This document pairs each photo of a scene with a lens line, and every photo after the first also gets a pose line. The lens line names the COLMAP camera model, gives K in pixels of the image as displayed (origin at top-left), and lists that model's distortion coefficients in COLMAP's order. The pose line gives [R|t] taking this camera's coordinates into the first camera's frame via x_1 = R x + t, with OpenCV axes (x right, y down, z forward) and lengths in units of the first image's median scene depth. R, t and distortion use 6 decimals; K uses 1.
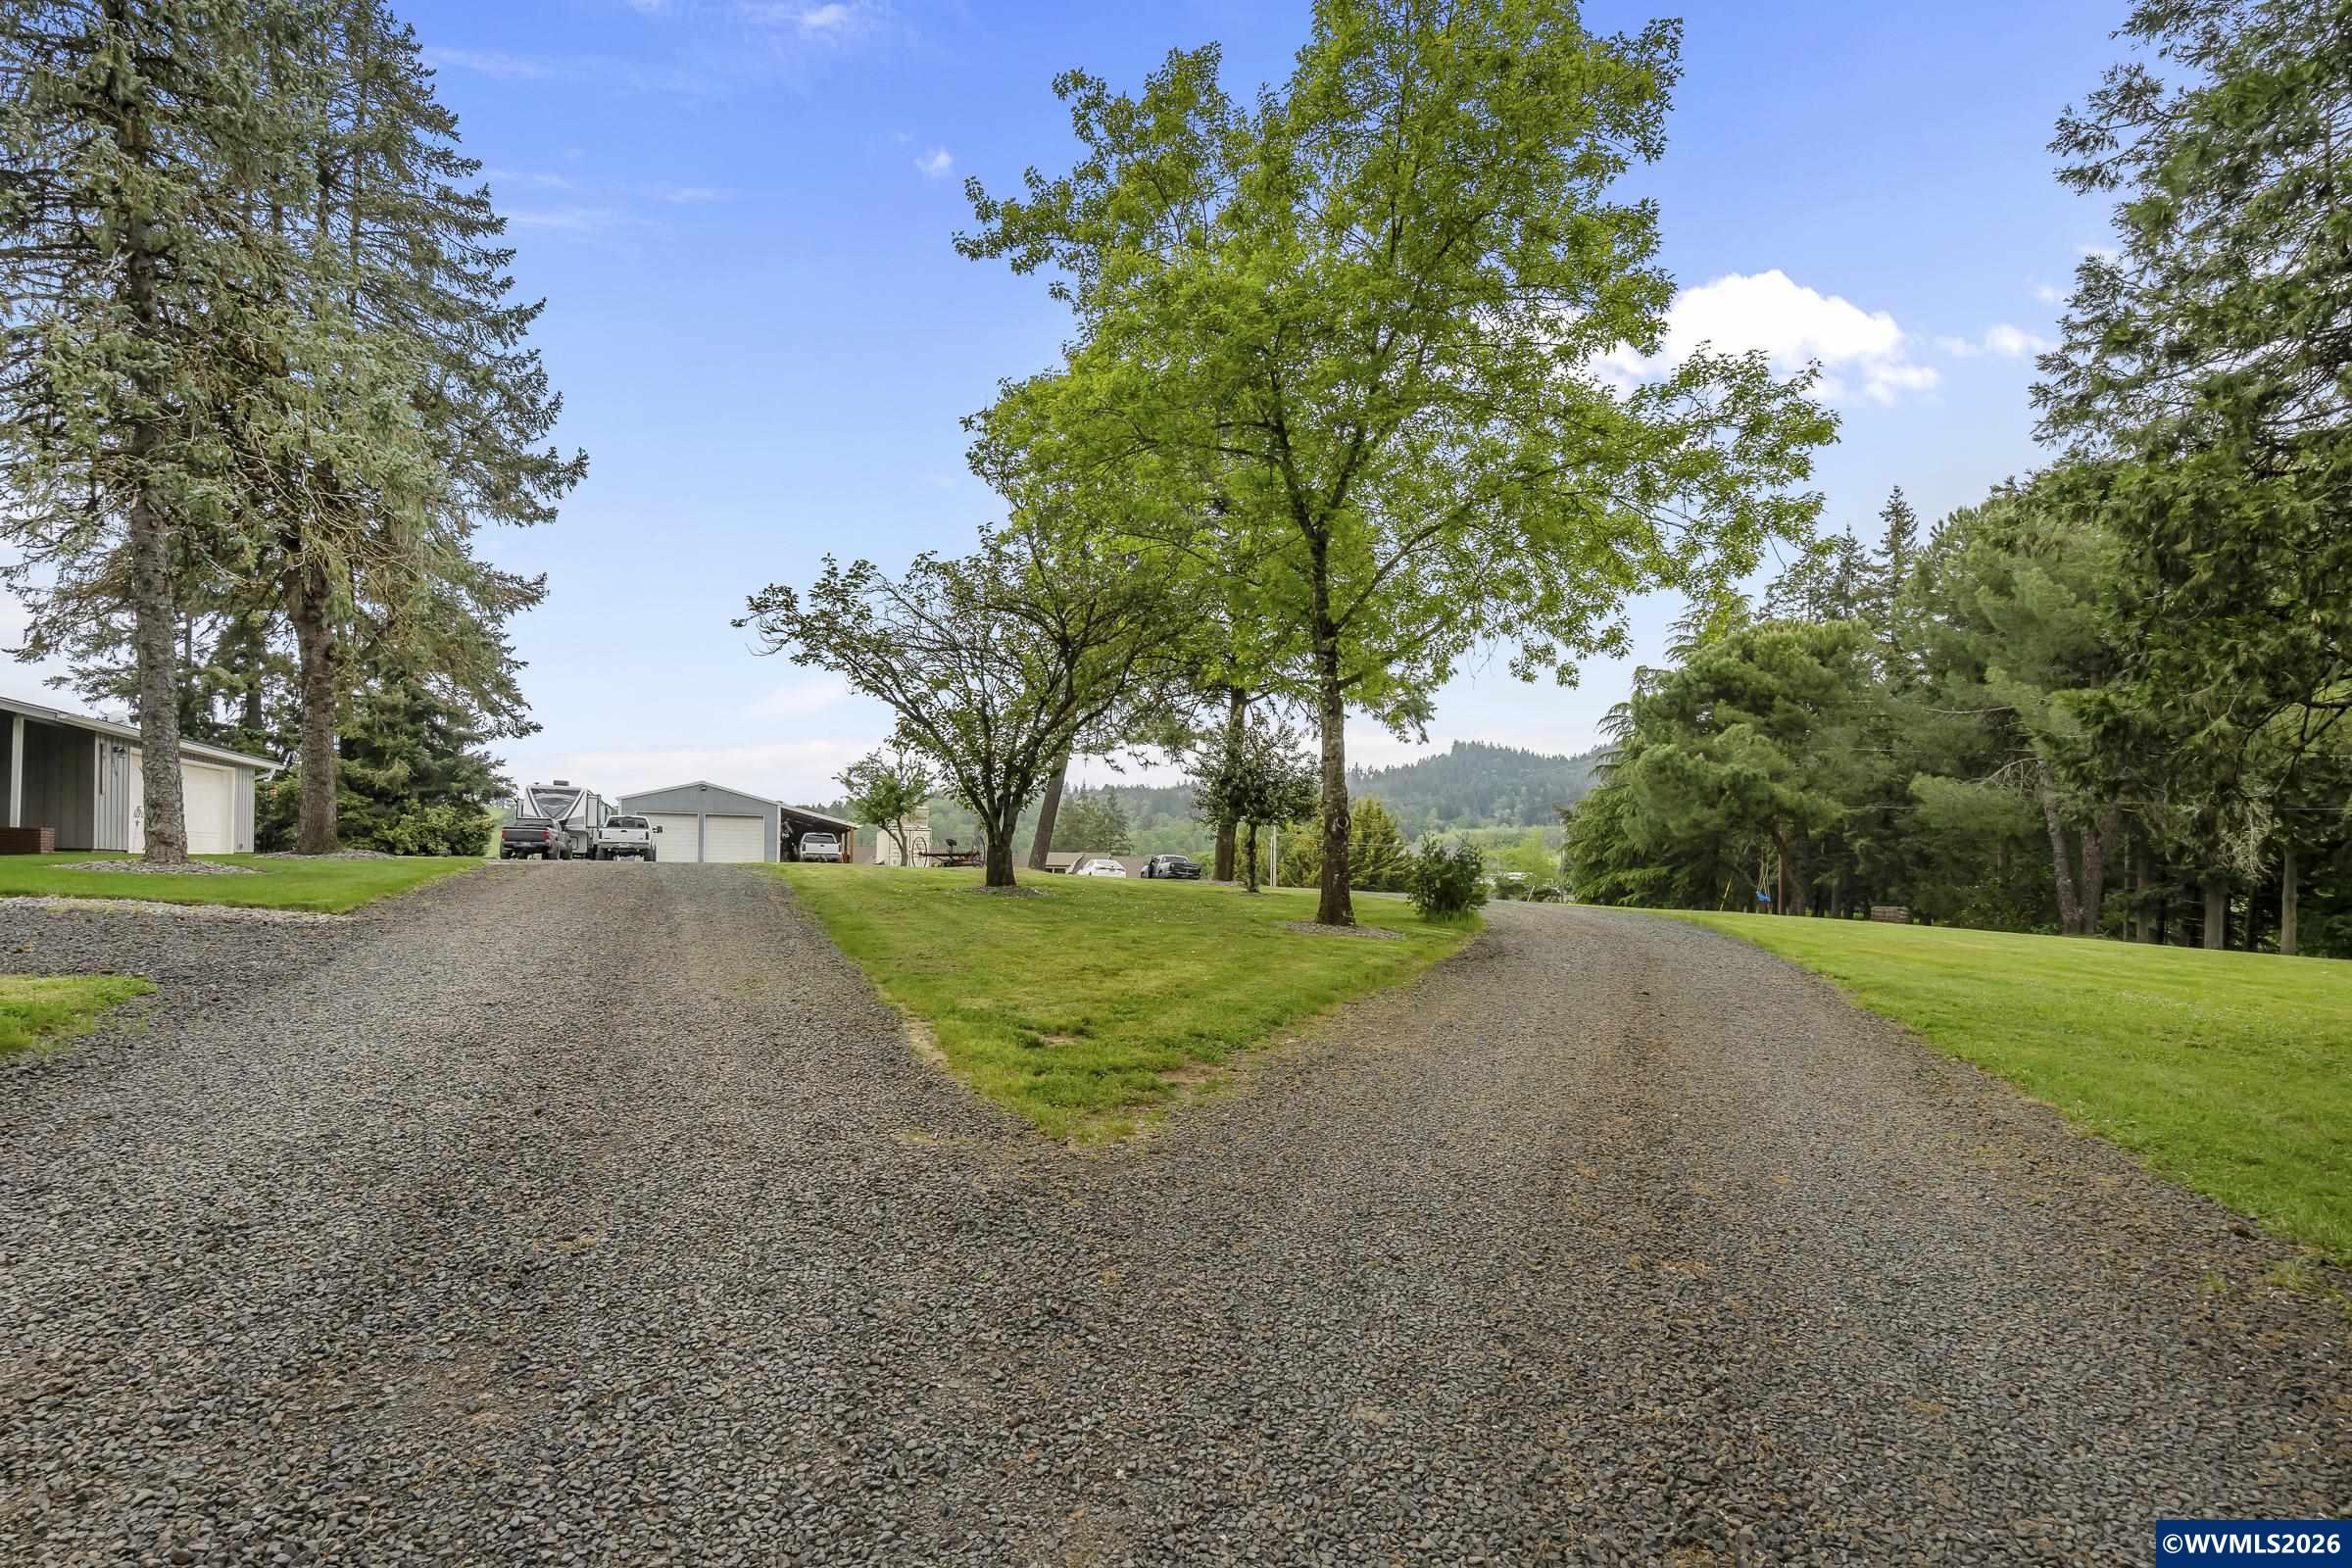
lens RADIAL K [[1089.1, 0, 1176.9], [0, 1089.1, 866.4], [0, 0, 1]] dist [0.001185, 0.000265]
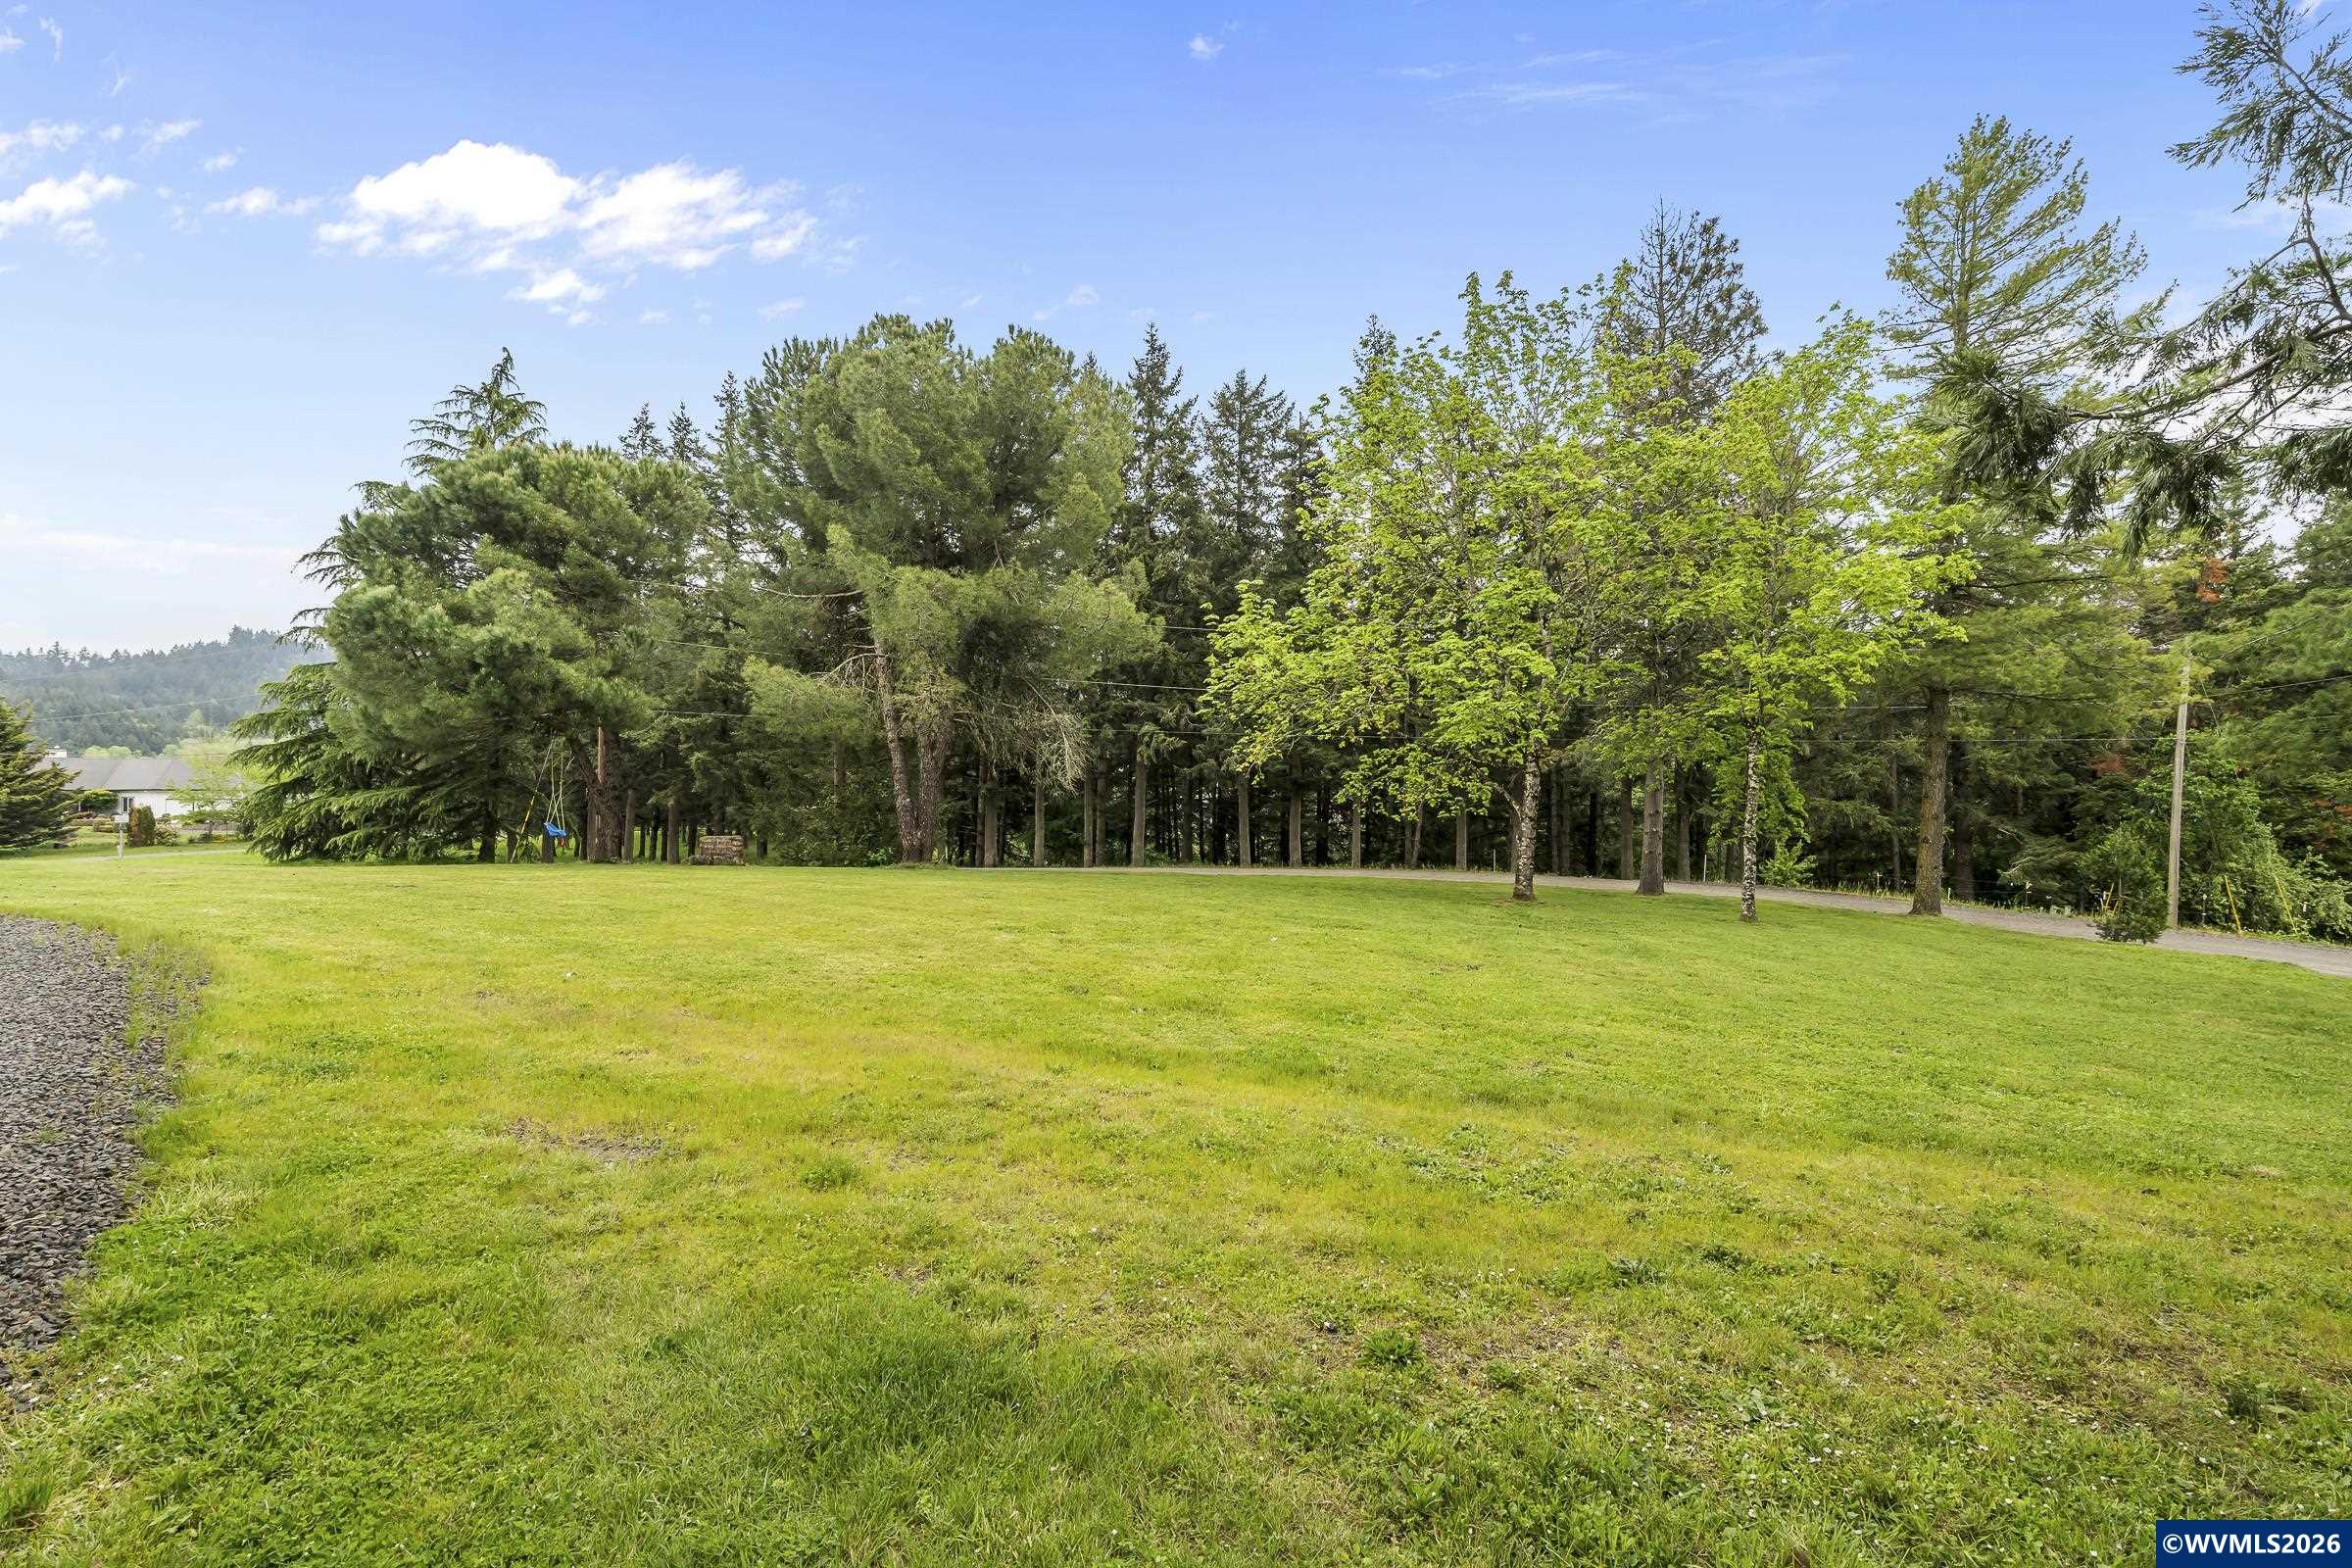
lens RADIAL K [[1069.7, 0, 1176.0], [0, 1069.7, 784.0], [0, 0, 1]] dist [0.002226, 0.000385]
pose [[0.564929, -0.008777, 0.825093, 0.201271], [0.007889, 0.999955, 0.005235, -0.001641], [-0.825102, 0.003551, 0.564973, 0.291530]]
